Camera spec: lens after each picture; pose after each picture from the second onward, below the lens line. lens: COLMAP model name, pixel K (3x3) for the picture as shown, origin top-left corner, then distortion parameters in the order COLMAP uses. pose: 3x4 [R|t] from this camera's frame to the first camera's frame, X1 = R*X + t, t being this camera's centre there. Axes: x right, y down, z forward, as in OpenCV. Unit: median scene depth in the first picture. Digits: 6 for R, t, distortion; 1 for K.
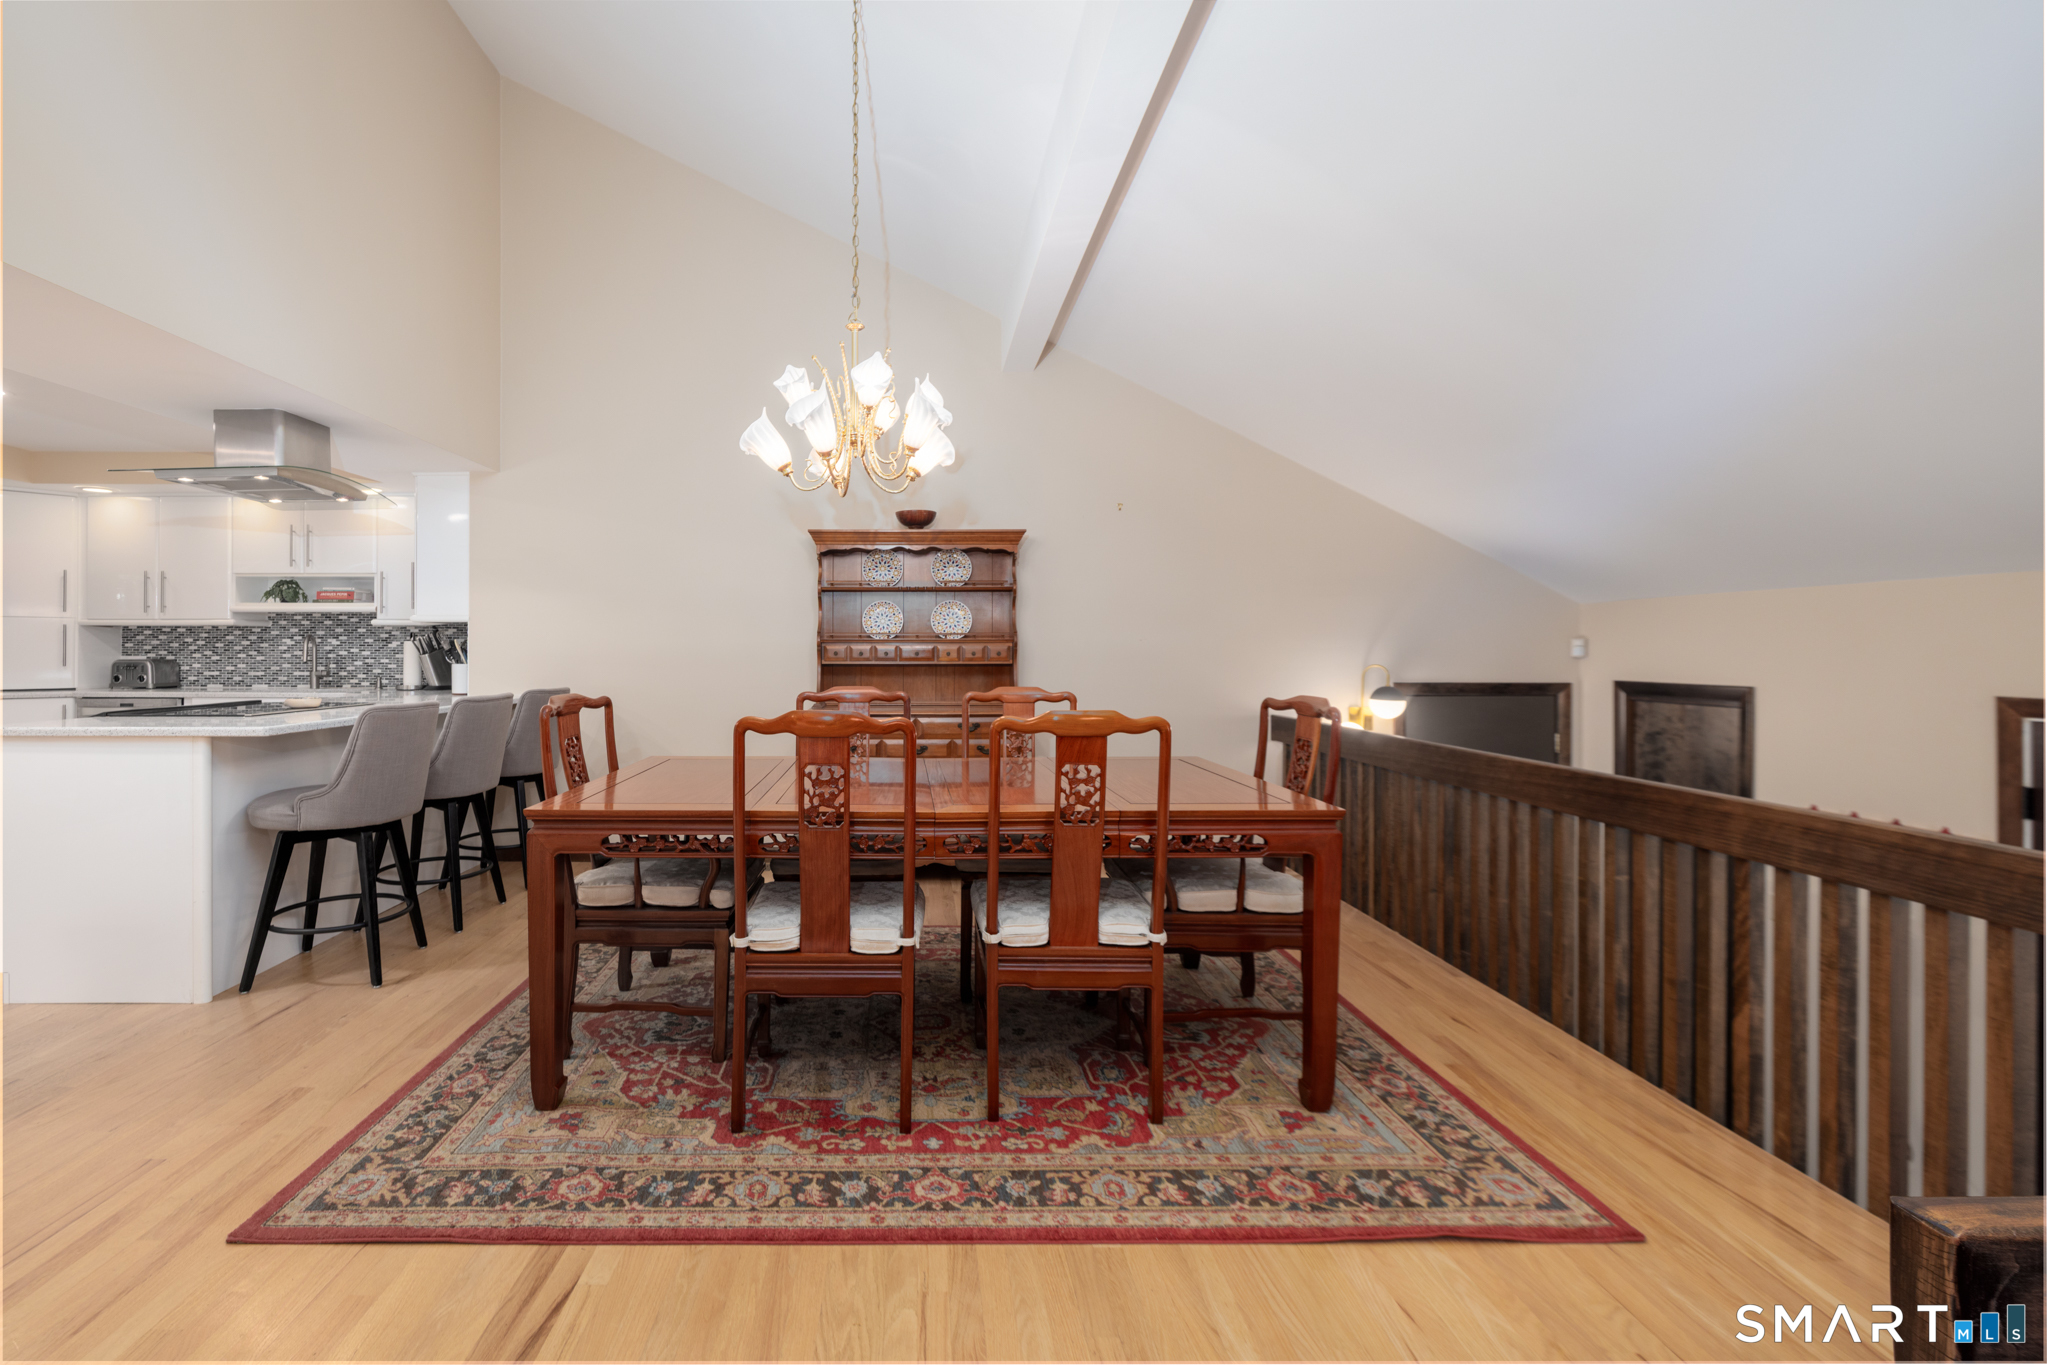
lens RADIAL K [[869.6, 0, 917.3], [0, 869.6, 679.3], [0, 0, 1]] dist [0.001019, 0.000815]
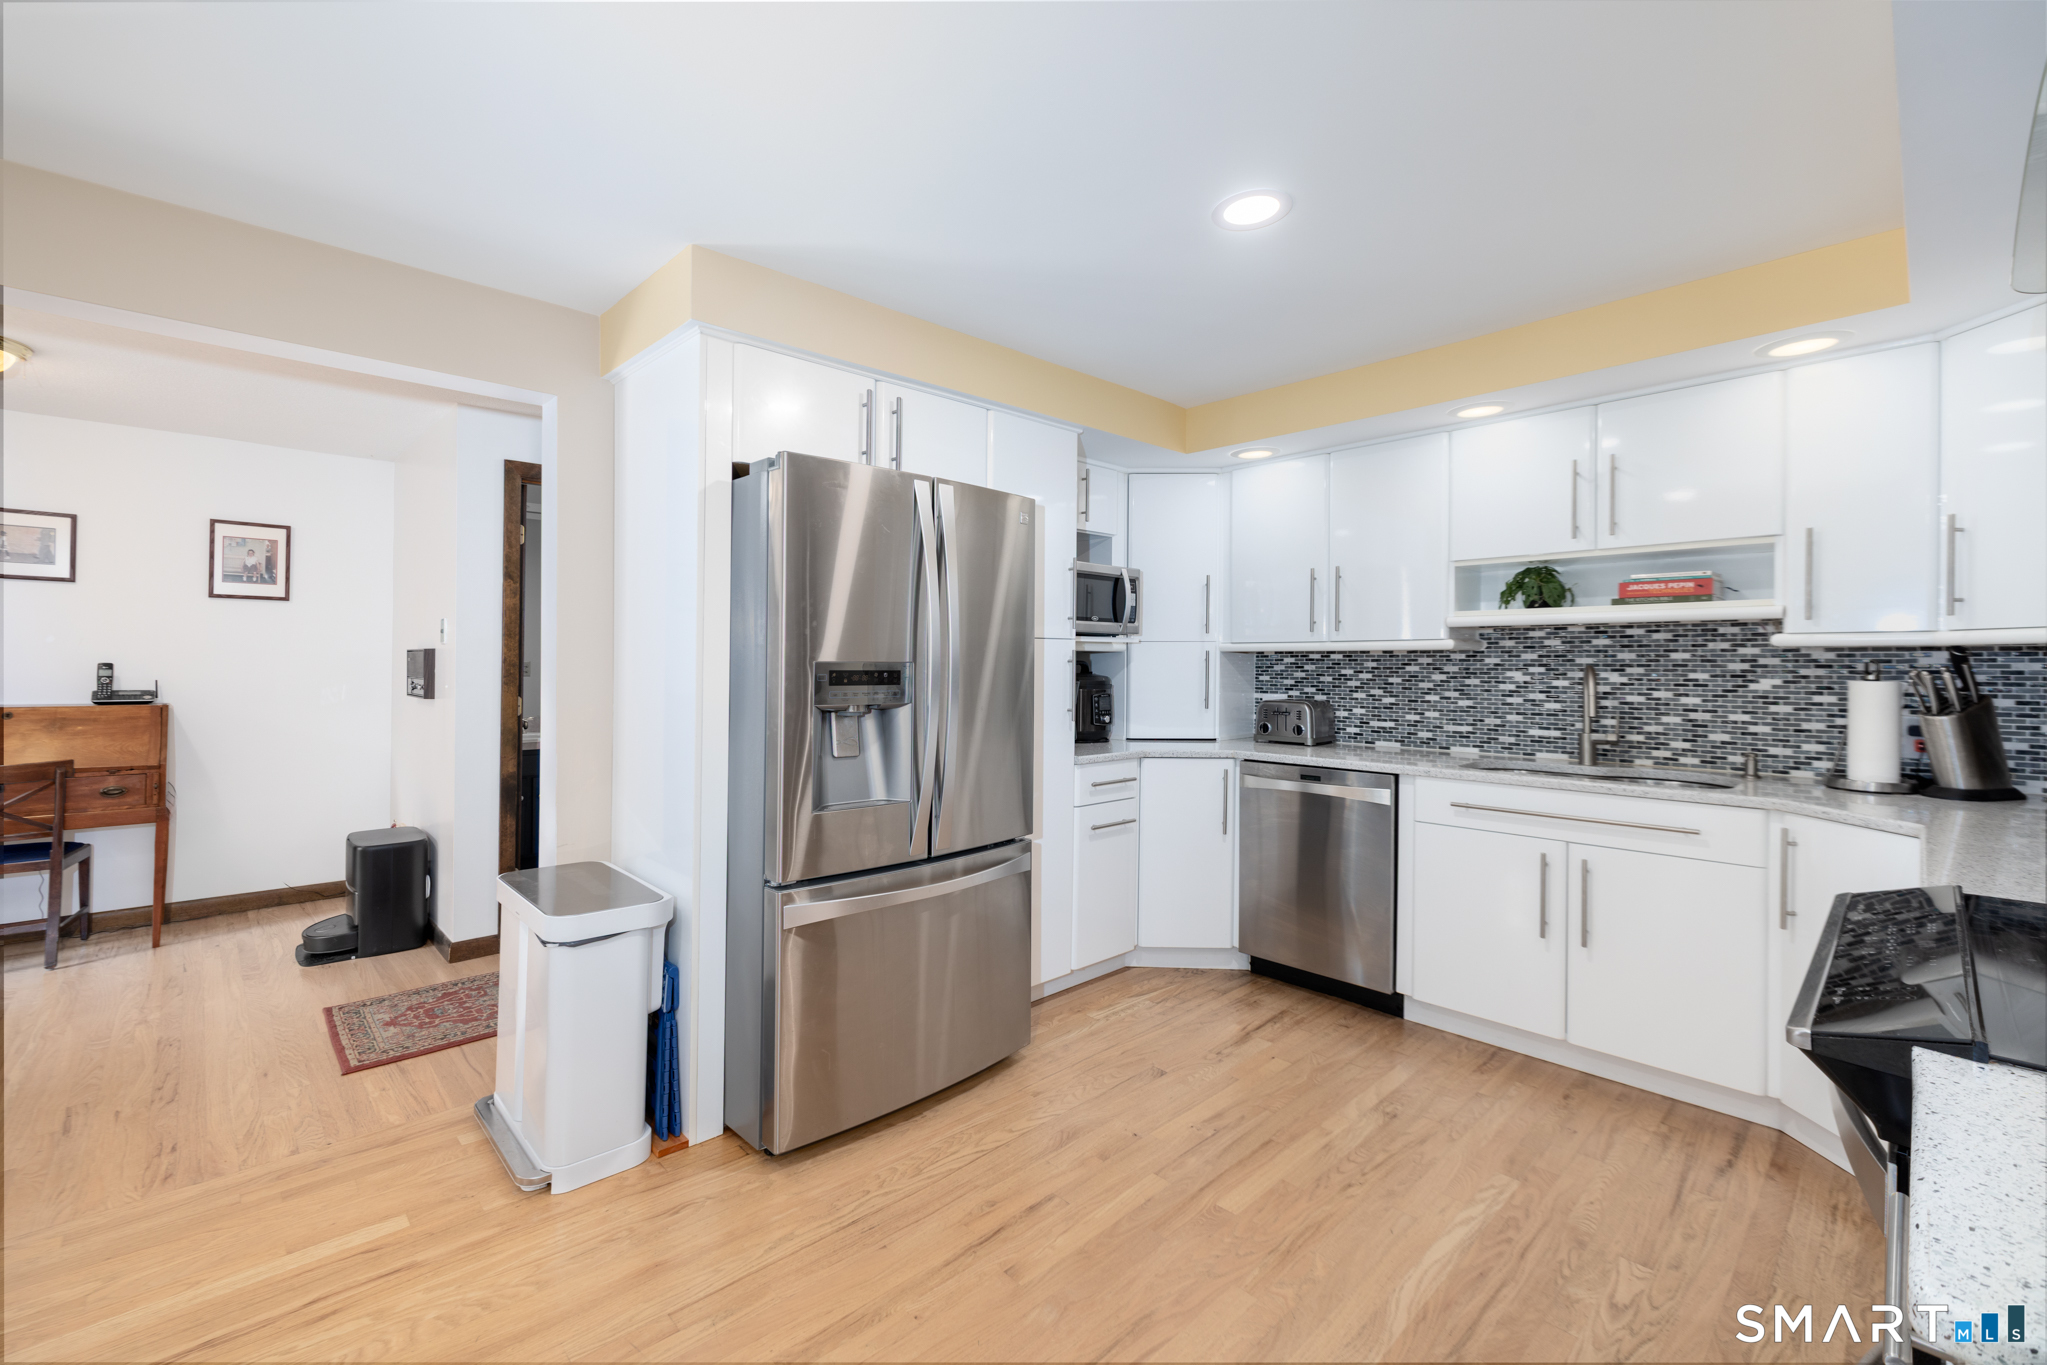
lens RADIAL K [[869.6, 0, 1000.0], [0, 869.6, 655.3], [0, 0, 1]] dist [0.001019, 0.000815]
pose [[0.685679, -0.003353, -0.727896, -1.225917], [-0.032656, 0.998841, -0.035363, -0.058389], [0.727171, 0.048018, 0.684775, 0.829297]]
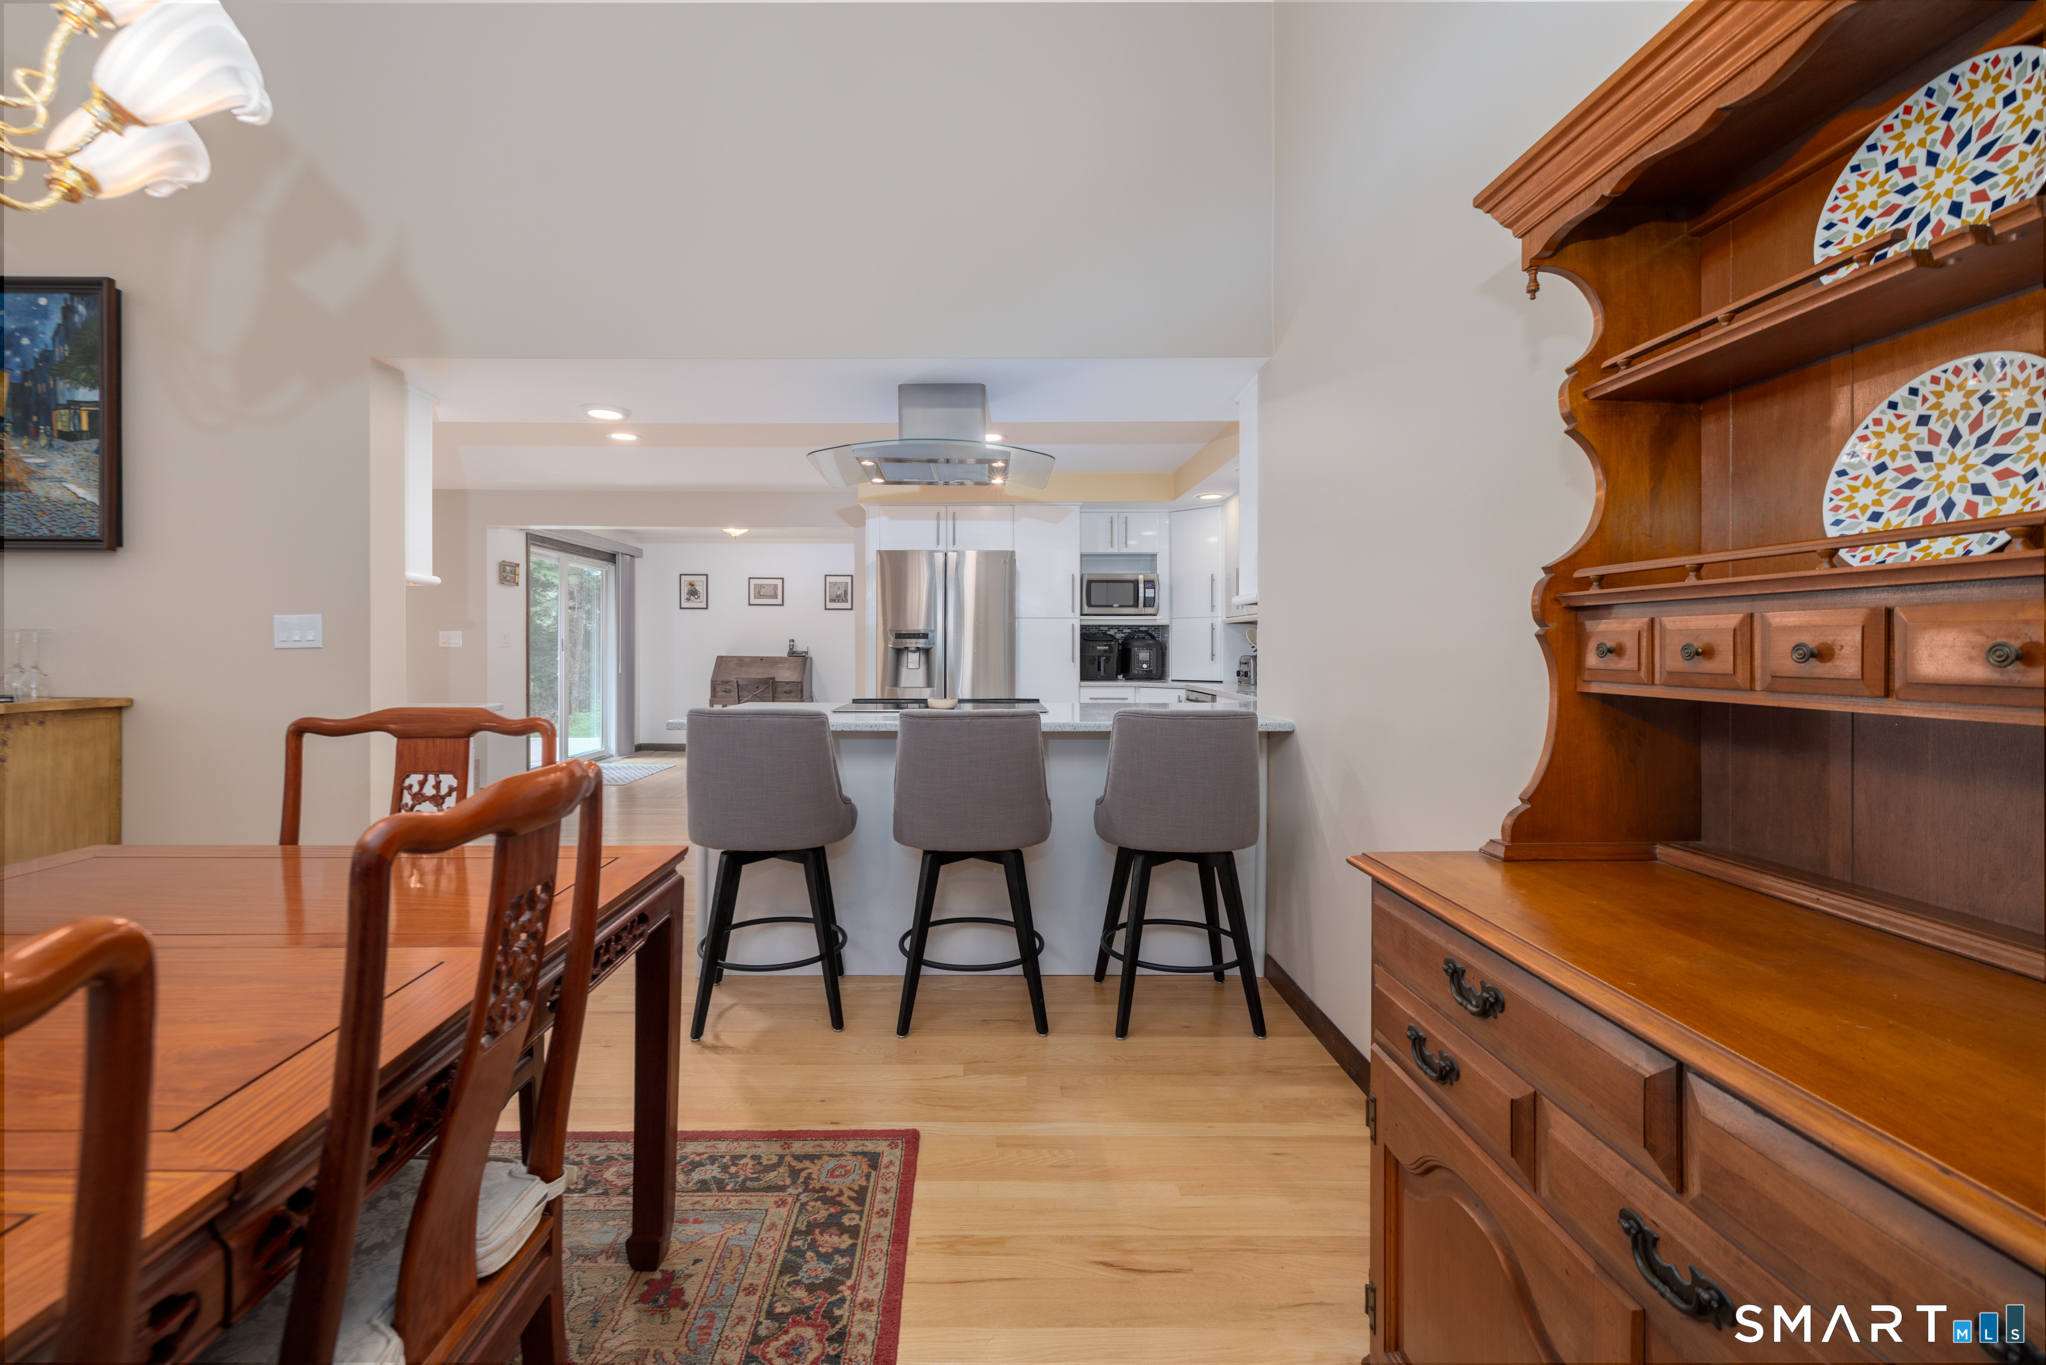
lens RADIAL K [[869.1, 0, 981.8], [0, 869.1, 642.0], [0, 0, 1]] dist [0.001019, 0.000815]
pose [[0.016250, -0.006531, -0.999847, 0.259653], [-0.039858, 0.999180, -0.007174, -0.040958], [0.999073, 0.039969, 0.015976, 1.487392]]
